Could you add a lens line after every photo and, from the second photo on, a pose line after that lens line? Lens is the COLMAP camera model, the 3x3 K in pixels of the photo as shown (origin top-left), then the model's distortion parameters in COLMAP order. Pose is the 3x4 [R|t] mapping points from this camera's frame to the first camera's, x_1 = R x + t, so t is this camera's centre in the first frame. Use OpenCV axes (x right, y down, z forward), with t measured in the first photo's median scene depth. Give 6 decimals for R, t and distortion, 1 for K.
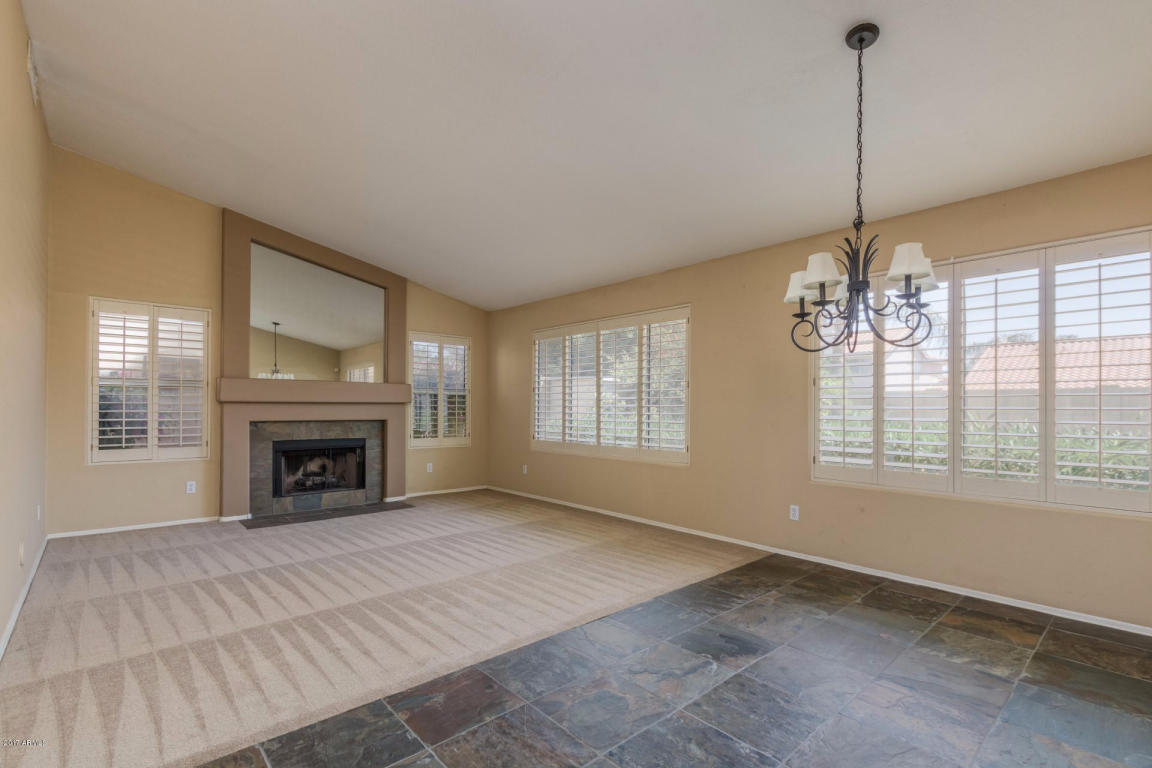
lens RADIAL K [[535.6, 0, 577.2], [0, 535.6, 411.5], [0, 0, 1]] dist [0.012780, -0.001628]
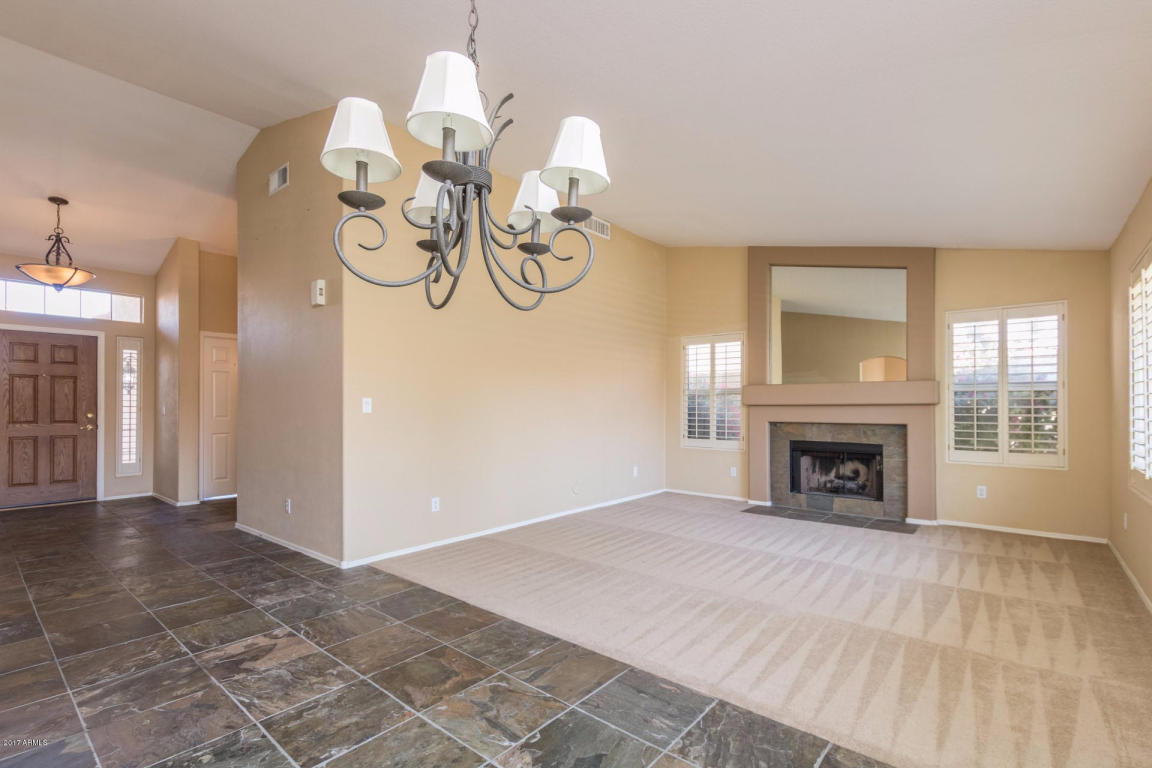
lens RADIAL K [[535.6, 0, 591.6], [0, 535.6, 402.4], [0, 0, 1]] dist [0.012780, -0.001628]
pose [[0.130748, -0.016681, -0.991275, 0.472927], [-0.007646, 0.999812, -0.017833, 0.000197], [0.991386, 0.009911, 0.130596, 0.460585]]
